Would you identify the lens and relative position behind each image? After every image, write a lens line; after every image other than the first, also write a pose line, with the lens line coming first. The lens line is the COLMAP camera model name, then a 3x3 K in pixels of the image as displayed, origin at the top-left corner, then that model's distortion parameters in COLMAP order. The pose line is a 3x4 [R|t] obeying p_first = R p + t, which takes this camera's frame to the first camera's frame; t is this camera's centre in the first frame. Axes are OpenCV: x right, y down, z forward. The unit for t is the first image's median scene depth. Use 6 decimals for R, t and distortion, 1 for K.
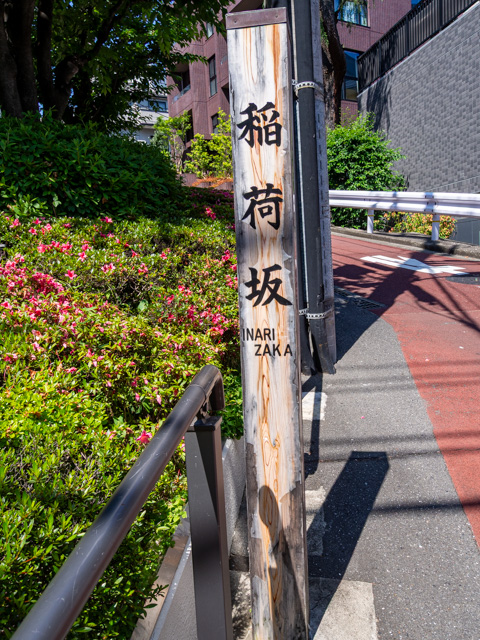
lens RADIAL K [[574.7, 0, 238.9], [0, 574.7, 318.0], [0, 0, 1]] dist [0.022133, 0.003253]
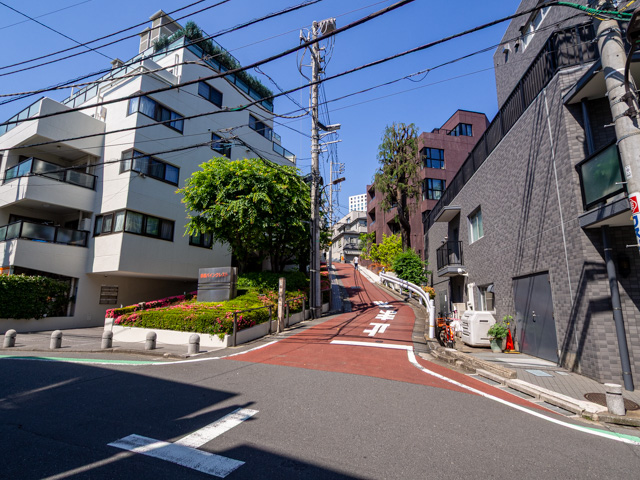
lens RADIAL K [[359.5, 0, 319.9], [0, 359.5, 239.3], [0, 0, 1]] dist [0.004582, 0.000280]
pose [[0.944932, 0.004952, -0.327228, 0.579916], [-0.090993, 0.964435, -0.248165, 0.090164], [0.314361, 0.264275, 0.911776, -1.048368]]
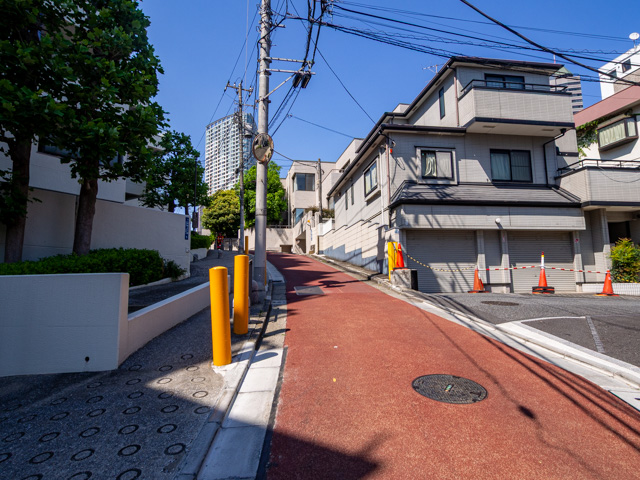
lens RADIAL K [[383.6, 0, 319.2], [0, 383.6, 240.3], [0, 0, 1]] dist [0.004714, -0.000333]
pose [[0.927997, -0.005636, -0.372546, -0.859224], [-0.066736, 0.981202, -0.181080, -0.988356], [0.366564, 0.192903, 0.910175, 3.675447]]
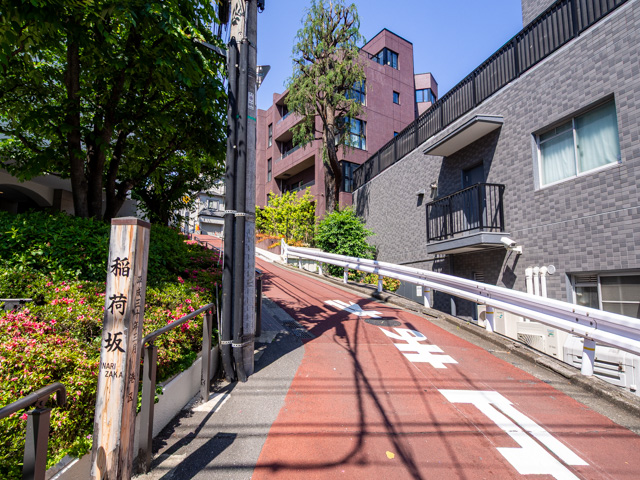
lens RADIAL K [[408.5, 0, 316.6], [0, 408.5, 238.6], [0, 0, 1]] dist [0.003750, -0.000652]
pose [[0.996121, 0.070595, 0.052524, 0.117858], [-0.057342, 0.973576, -0.221049, -0.023664], [-0.066741, 0.217179, 0.973847, -0.100592]]
